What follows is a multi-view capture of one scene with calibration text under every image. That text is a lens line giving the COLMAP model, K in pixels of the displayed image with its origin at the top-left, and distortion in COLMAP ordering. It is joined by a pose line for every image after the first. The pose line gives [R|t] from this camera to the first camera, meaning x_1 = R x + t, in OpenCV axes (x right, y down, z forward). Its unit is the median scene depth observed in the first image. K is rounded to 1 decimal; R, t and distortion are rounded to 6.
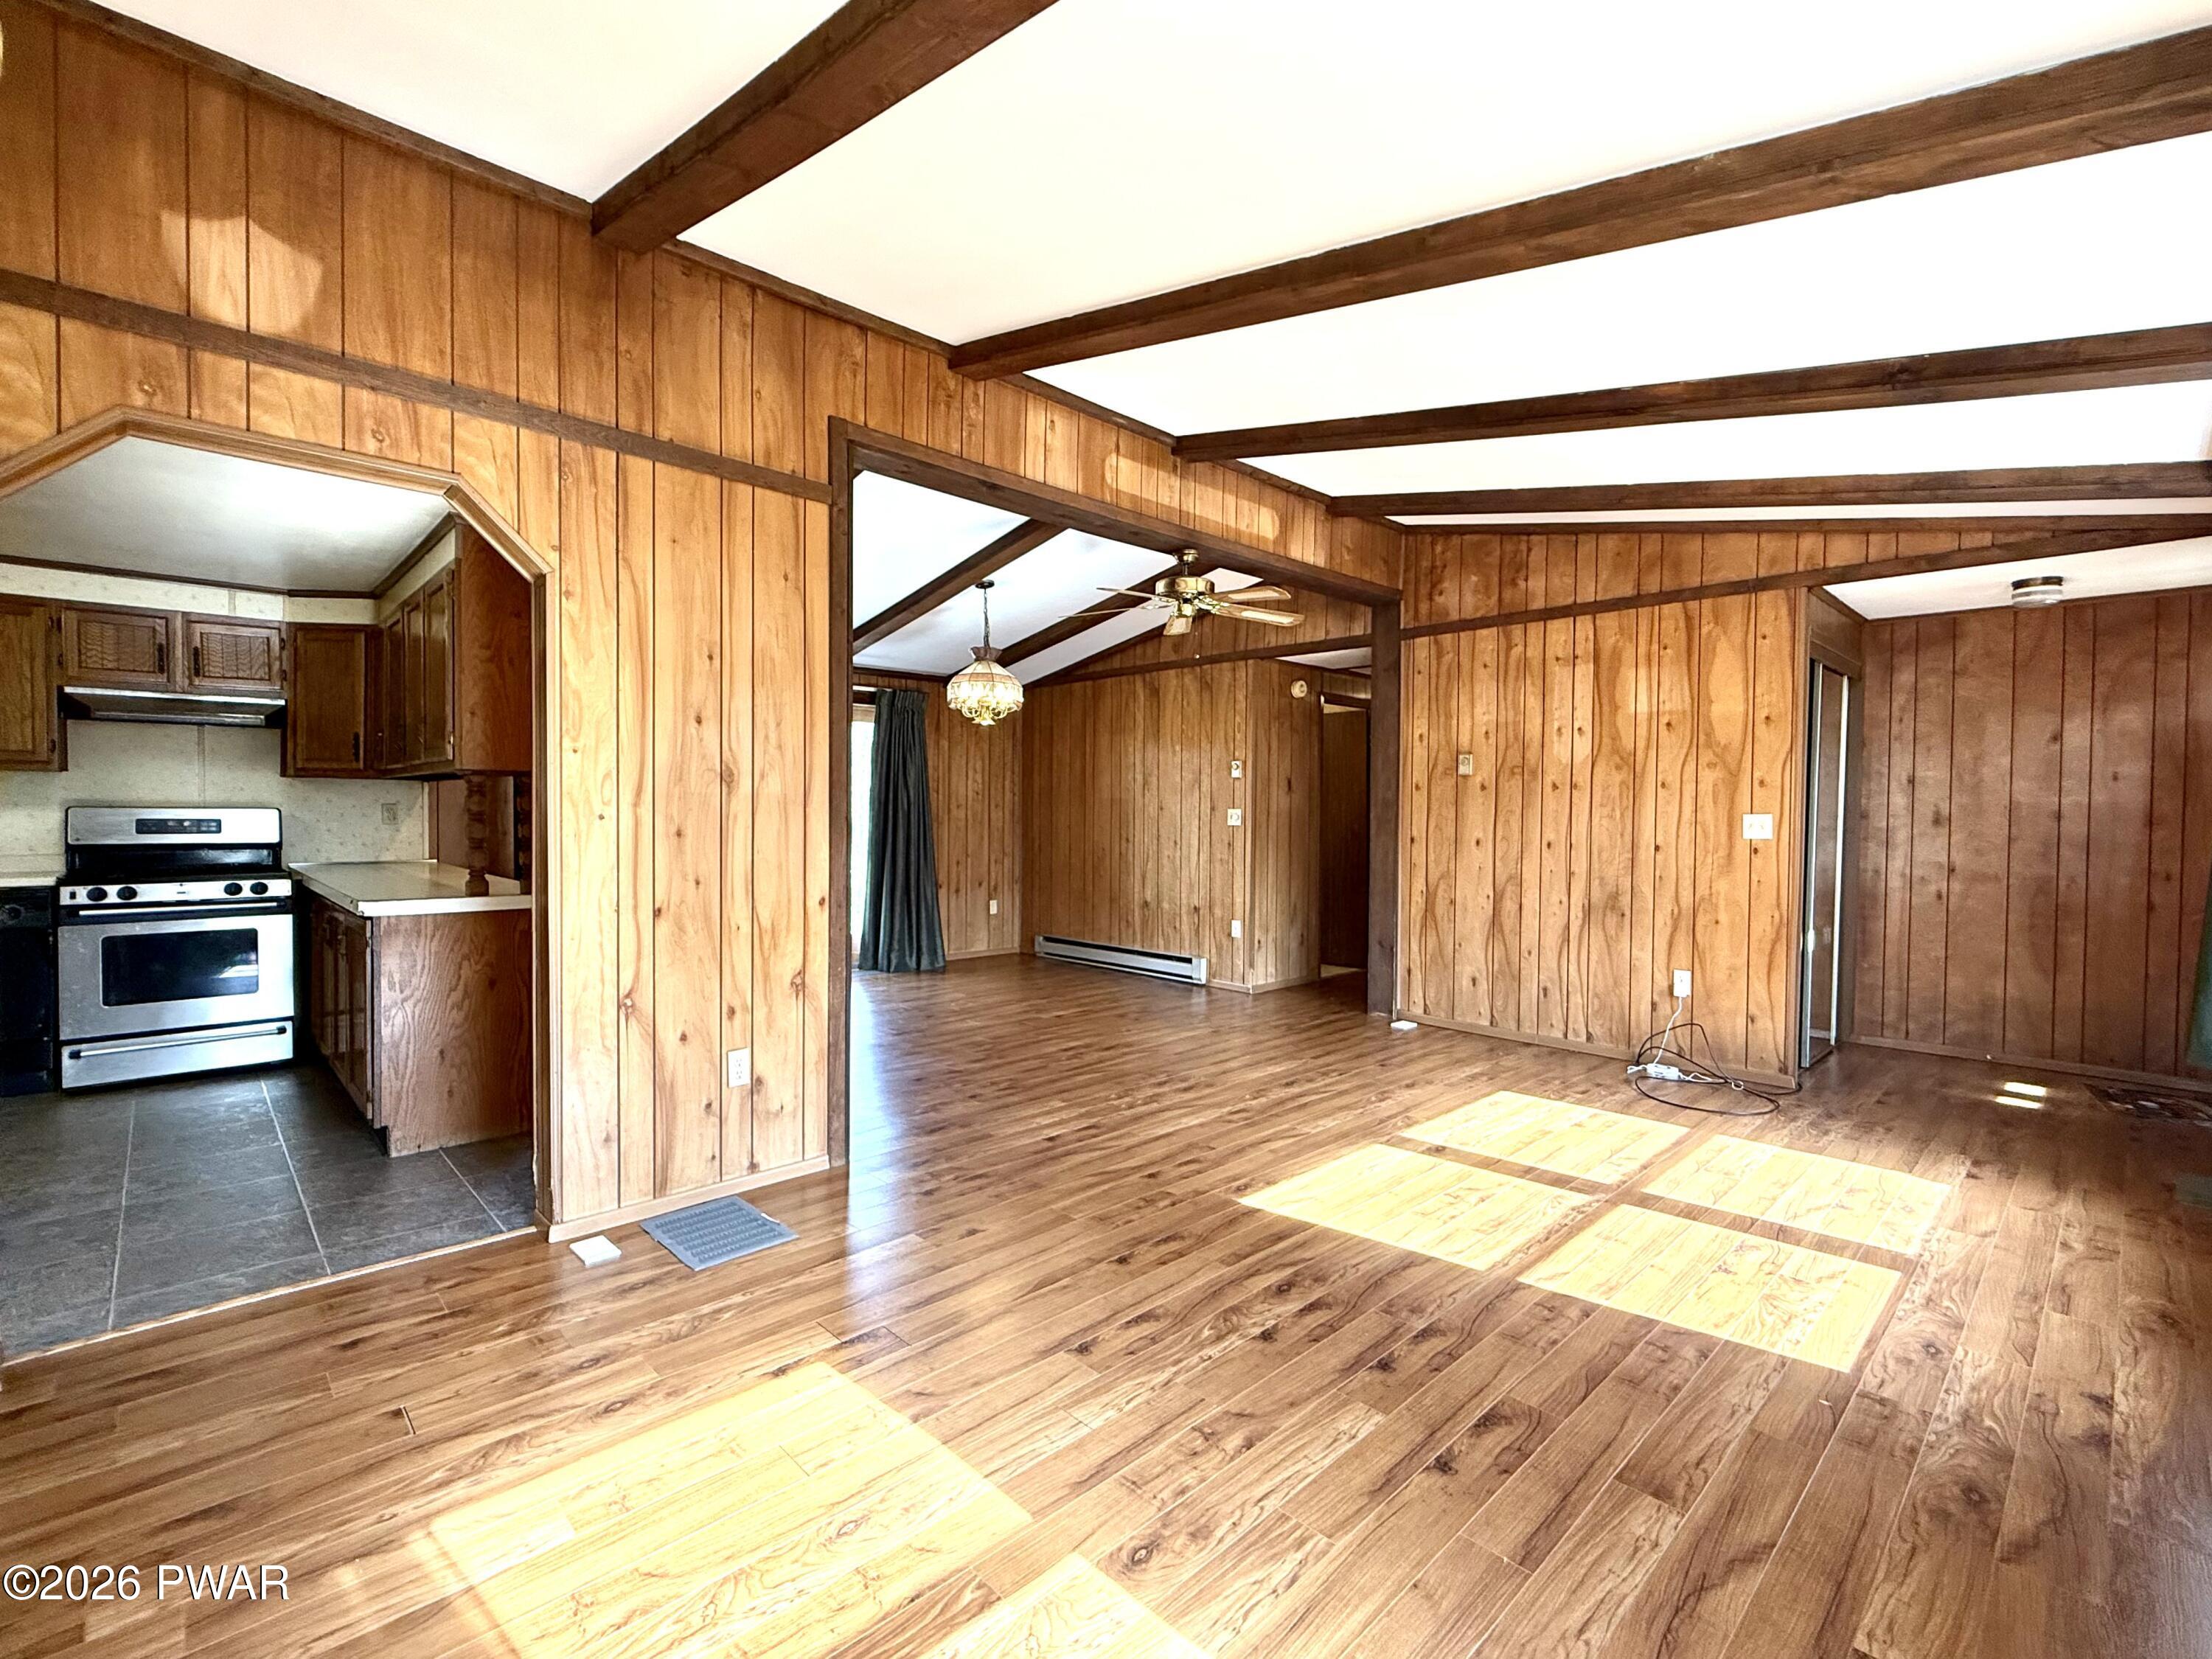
lens RADIAL K [[992.8, 0, 1115.4], [0, 992.8, 830.9], [0, 0, 1]] dist [-0.000059, -0.002825]
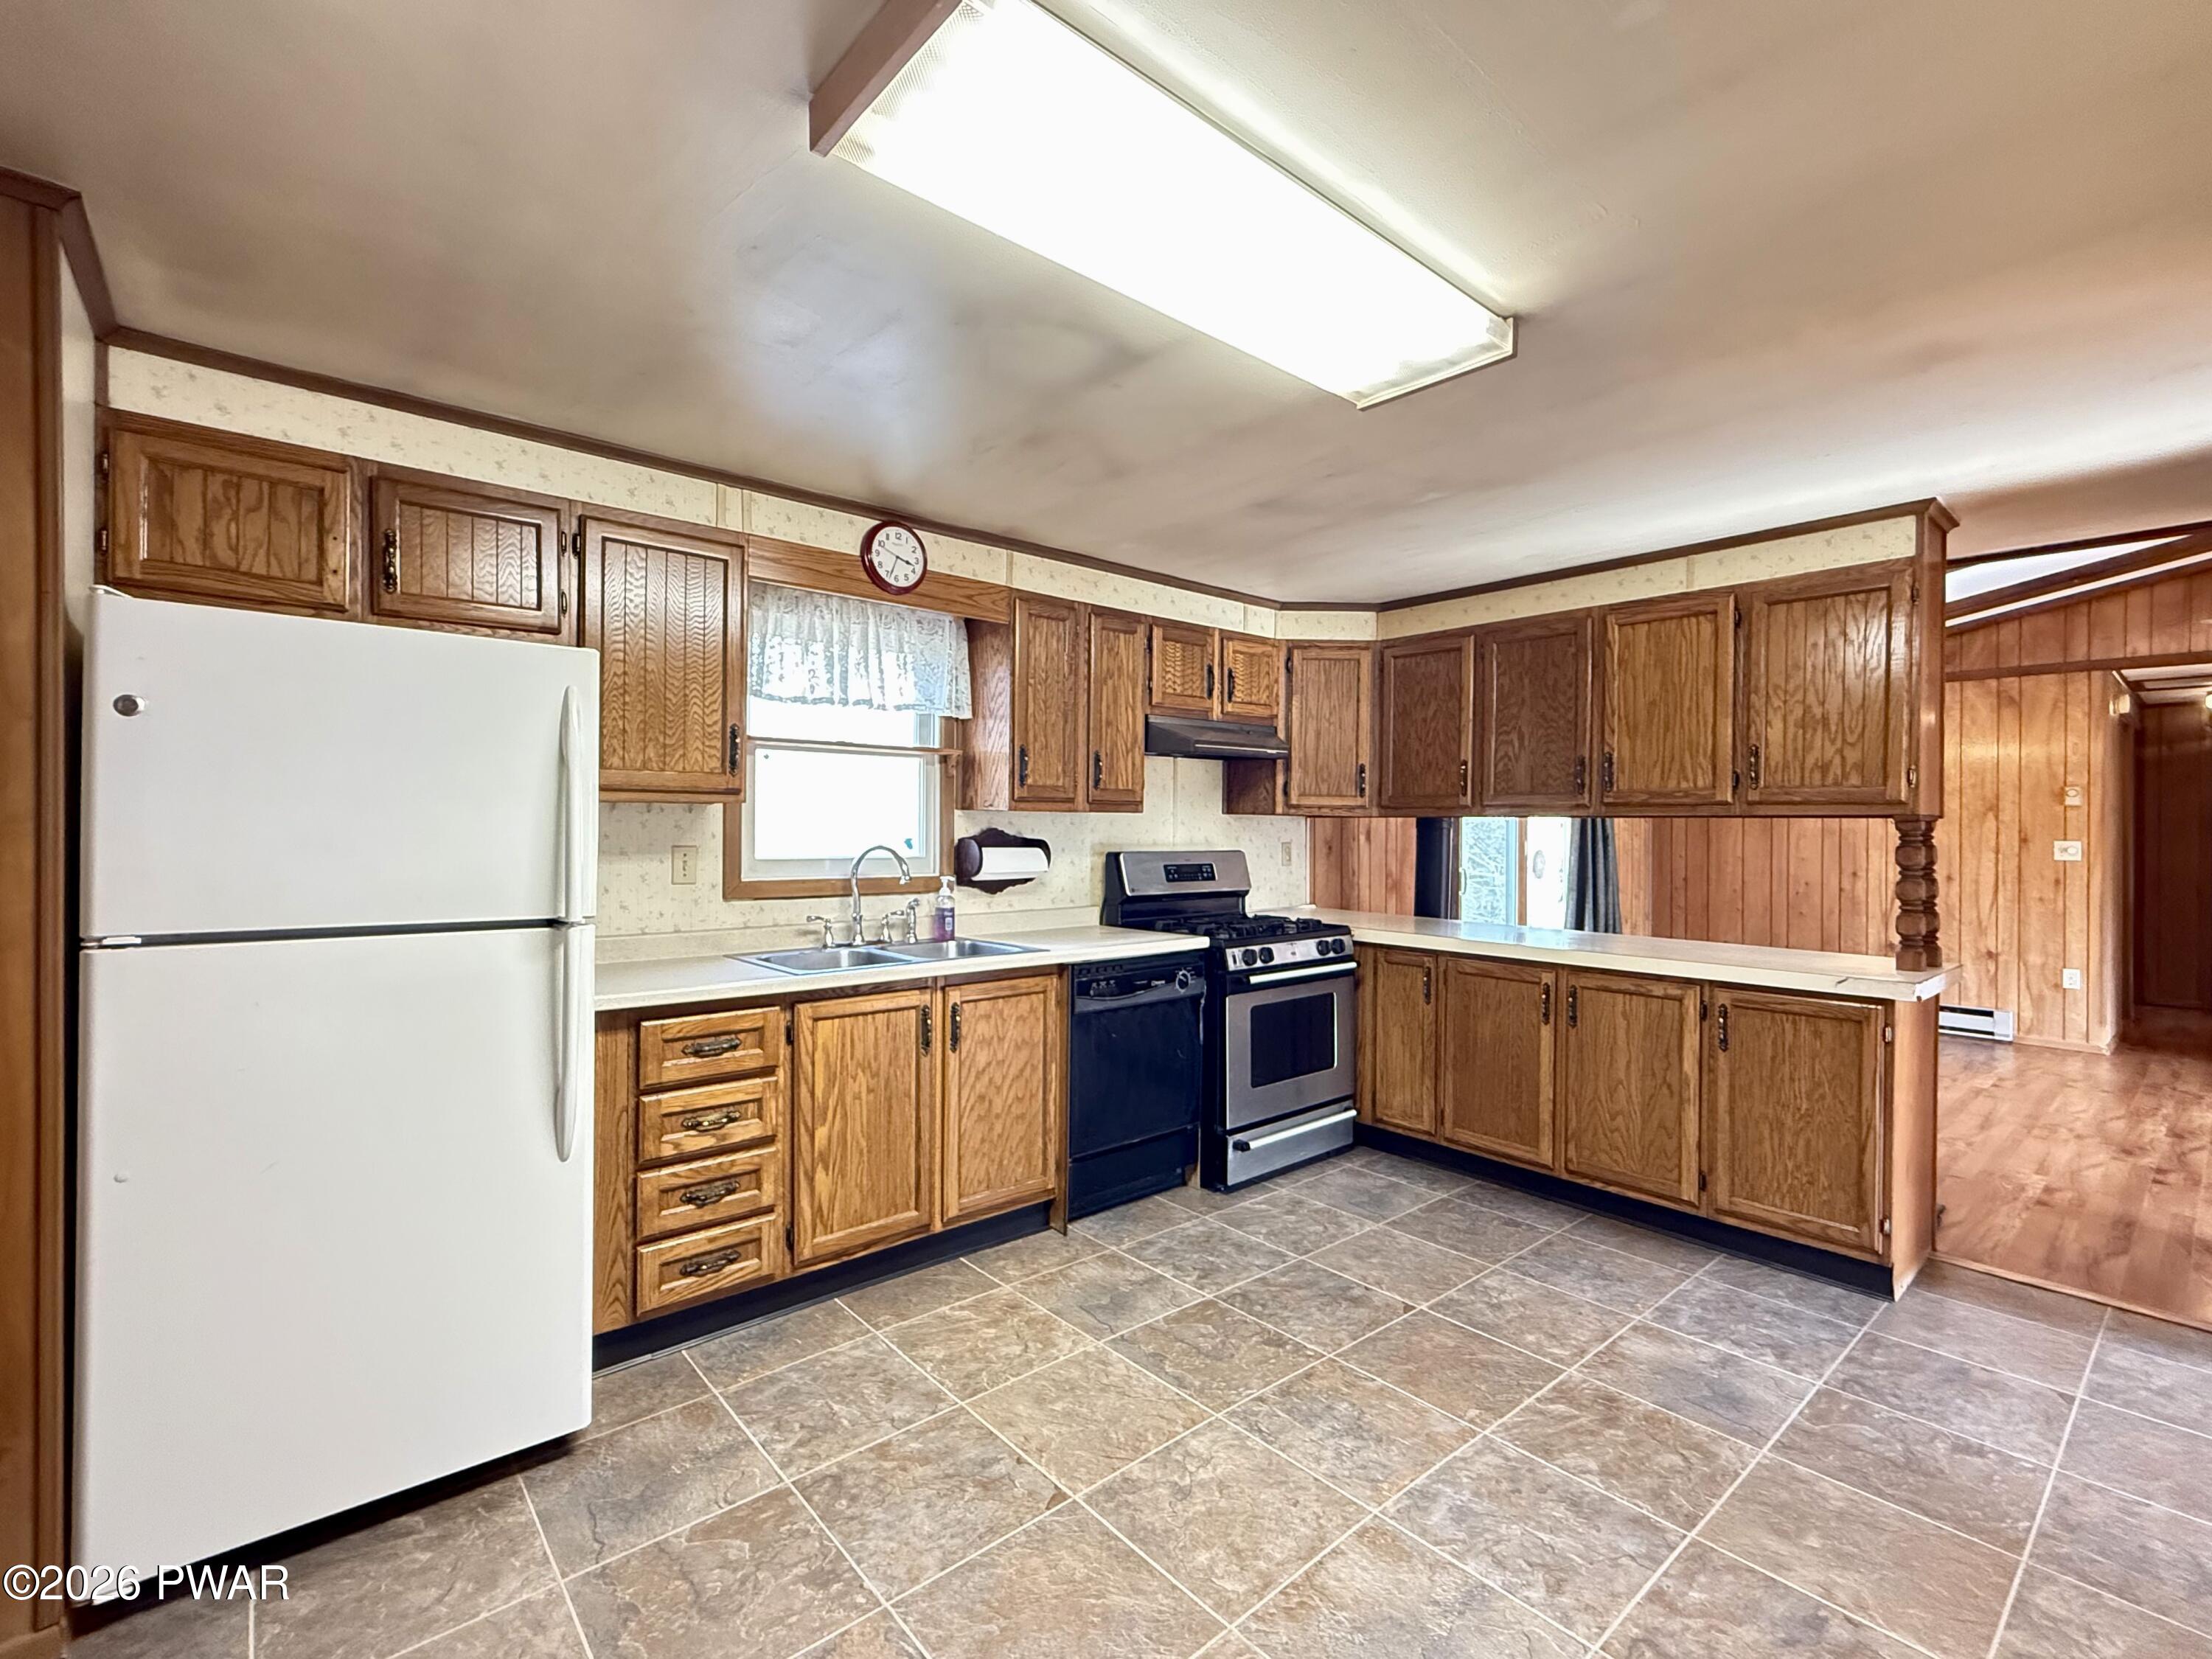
lens RADIAL K [[992.8, 0, 1105.2], [0, 992.8, 828.4], [0, 0, 1]] dist [-0.000059, -0.002825]
pose [[0.998482, -0.003172, -0.054987, -0.972172], [0.002110, 0.999810, -0.019365, -0.026707], [0.055038, 0.019220, 0.998299, 0.118235]]
